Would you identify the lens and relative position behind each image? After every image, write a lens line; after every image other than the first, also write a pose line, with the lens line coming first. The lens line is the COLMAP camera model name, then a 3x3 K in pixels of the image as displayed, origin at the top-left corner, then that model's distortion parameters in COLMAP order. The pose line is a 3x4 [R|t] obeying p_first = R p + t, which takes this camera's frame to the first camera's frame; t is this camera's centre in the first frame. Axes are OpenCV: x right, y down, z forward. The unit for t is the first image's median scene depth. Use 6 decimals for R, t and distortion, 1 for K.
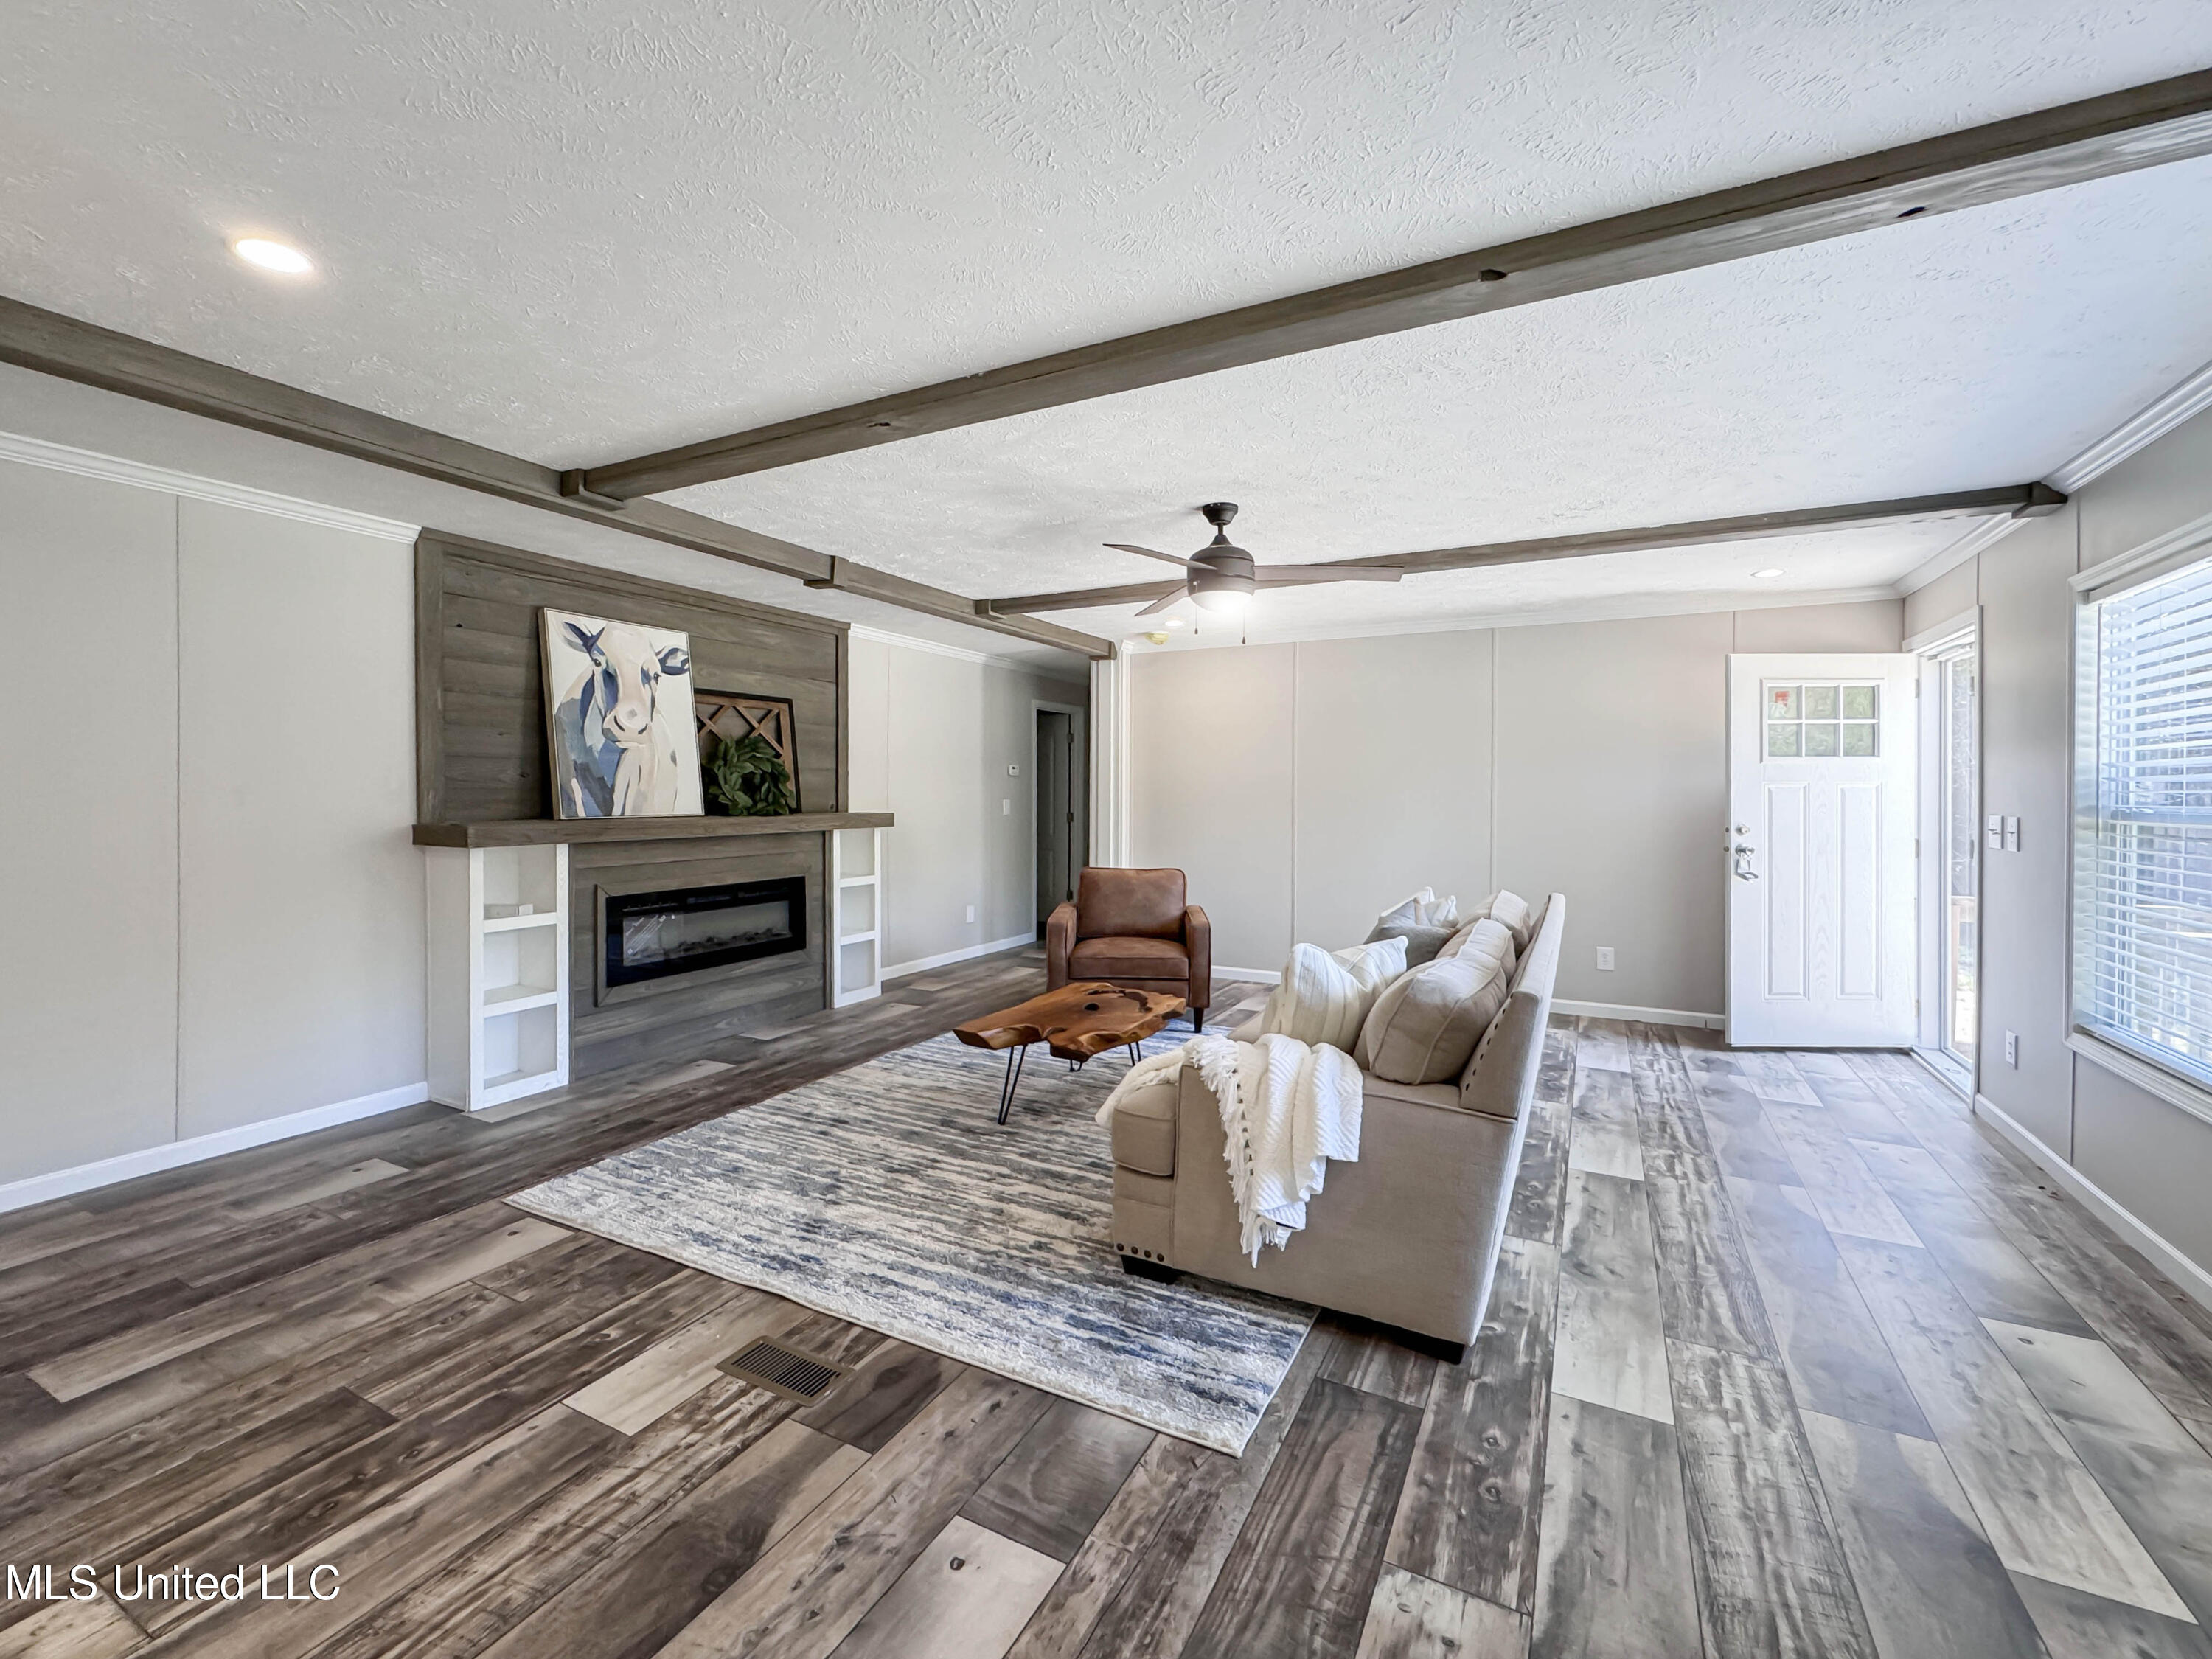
lens RADIAL K [[904.4, 0, 1095.7], [0, 904.4, 792.8], [0, 0, 1]] dist [-0.002012, 0.000473]
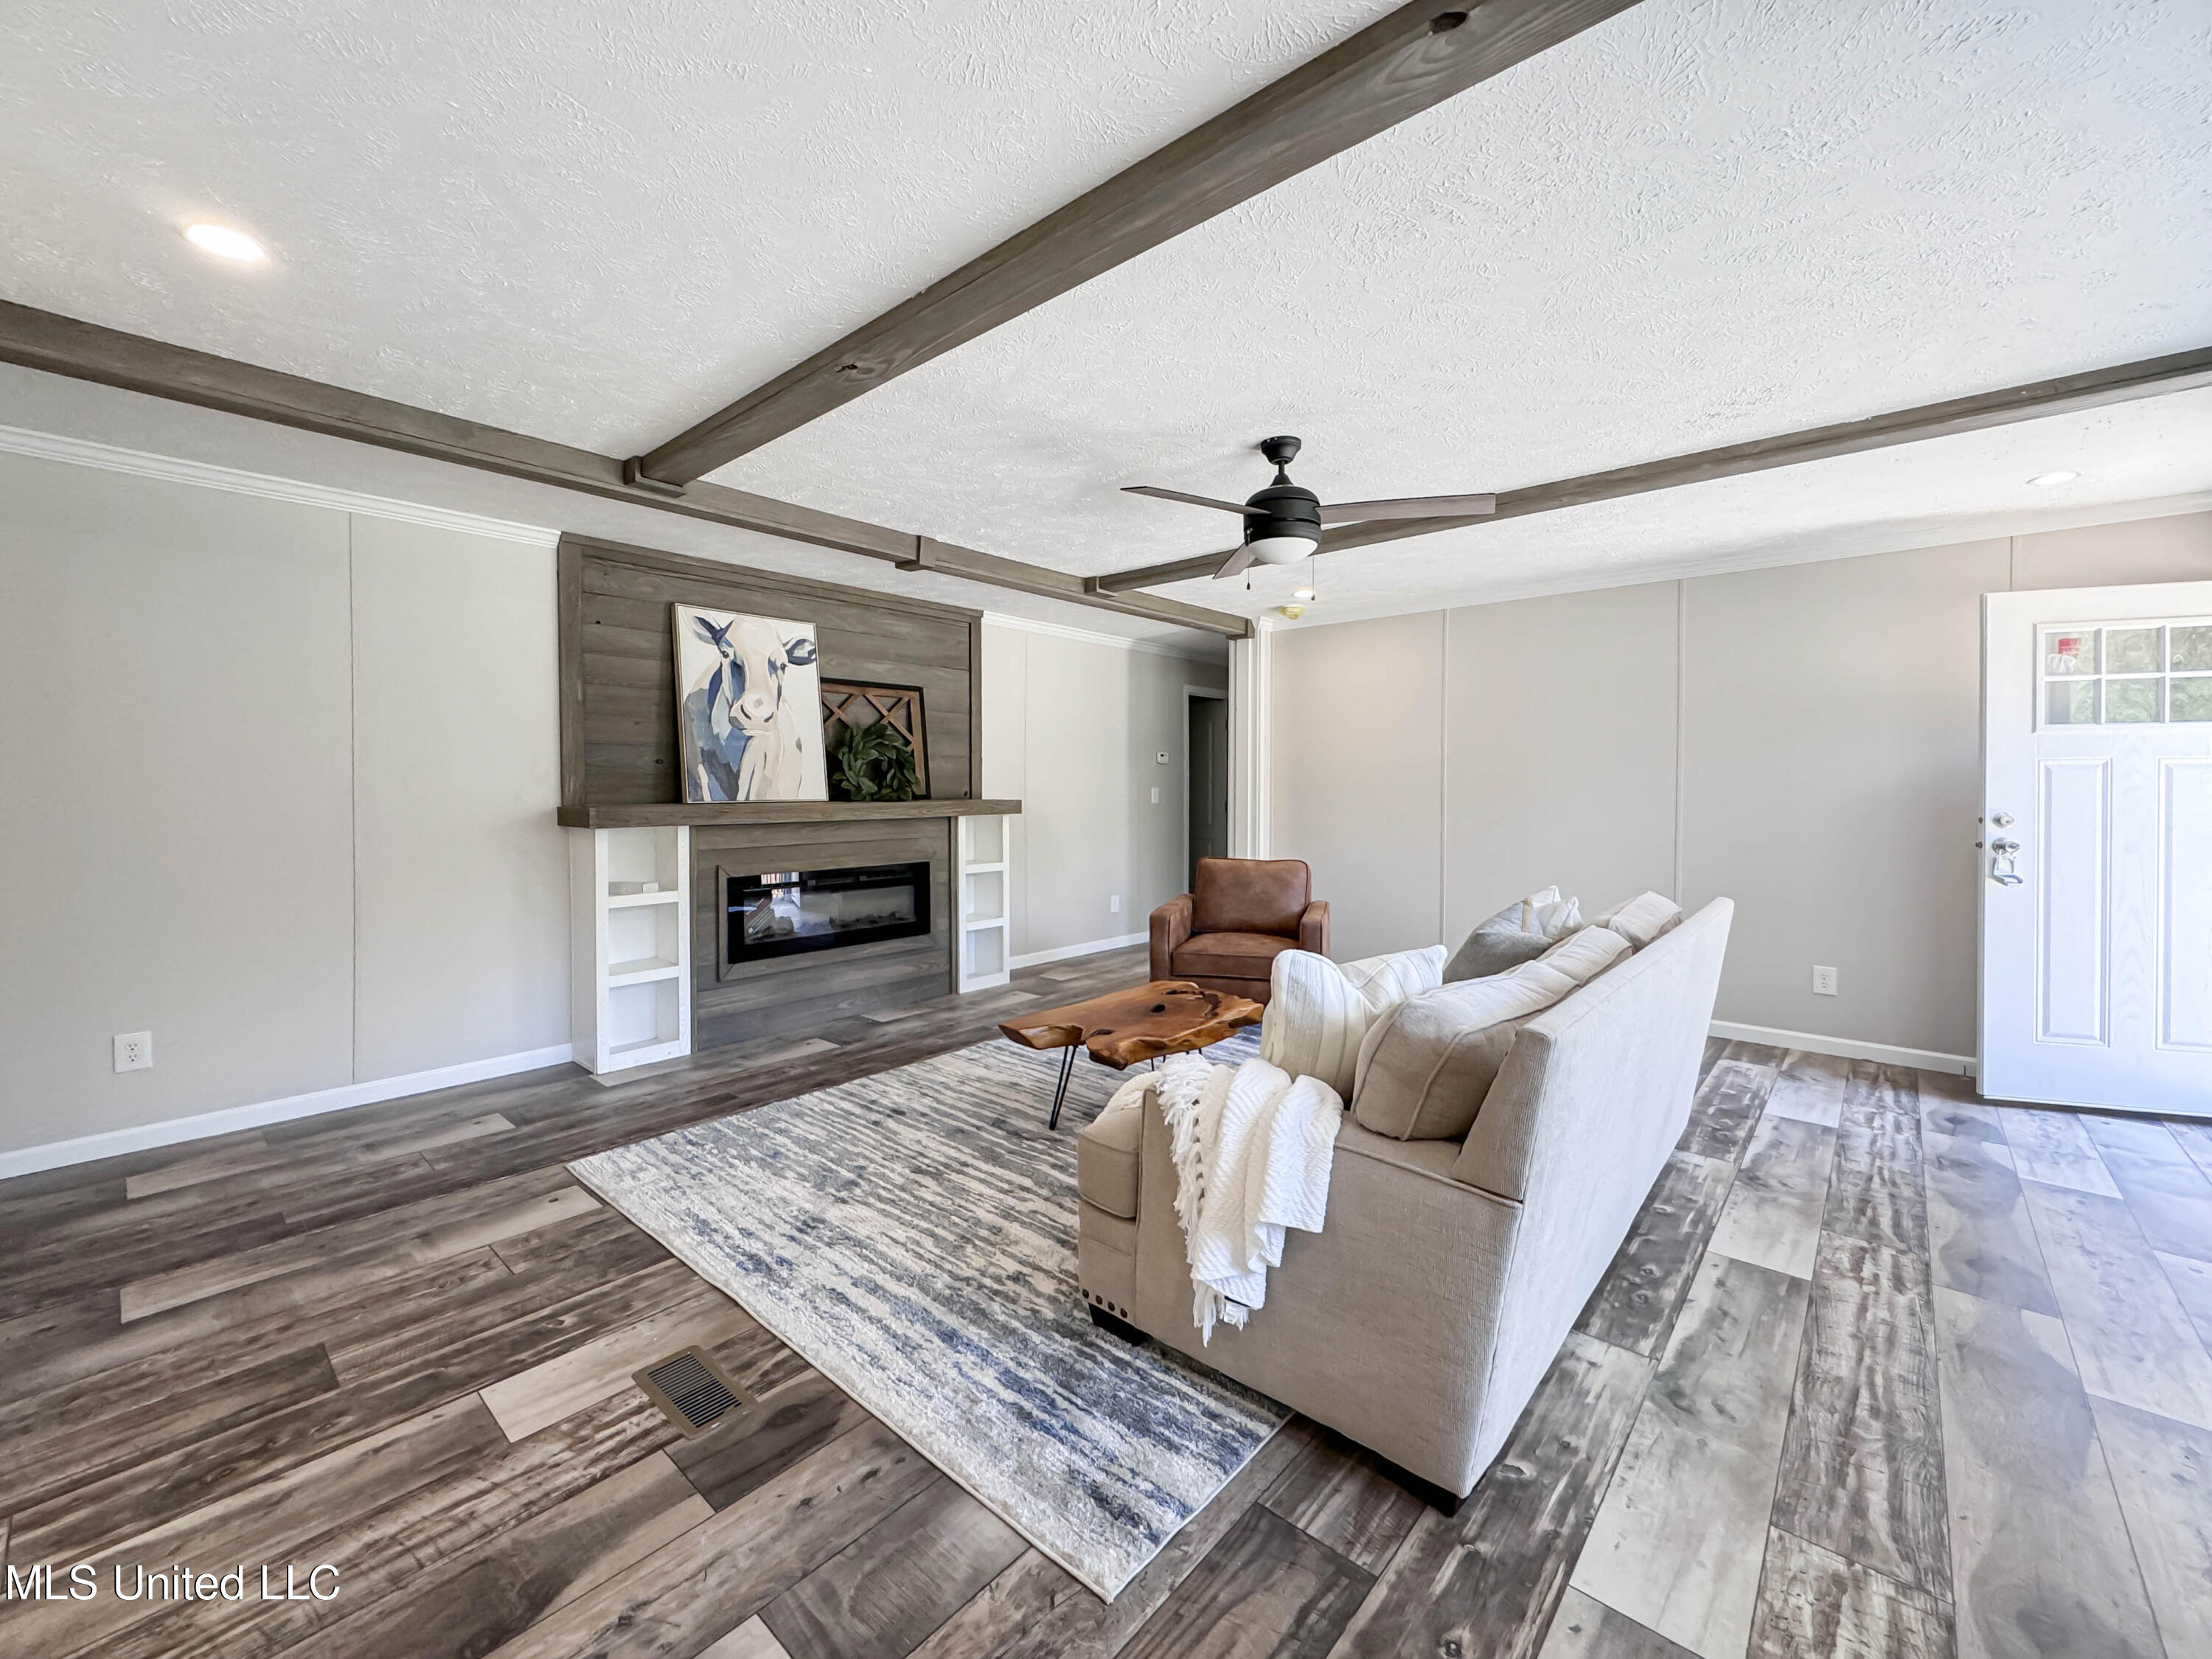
lens RADIAL K [[904.4, 0, 1085.4], [0, 904.4, 791.3], [0, 0, 1]] dist [-0.002012, 0.000473]
pose [[0.976503, 0.001141, -0.215501, 0.146616], [0.000640, 0.999966, 0.008193, 0.011960], [0.215503, -0.008139, 0.976469, 0.112840]]
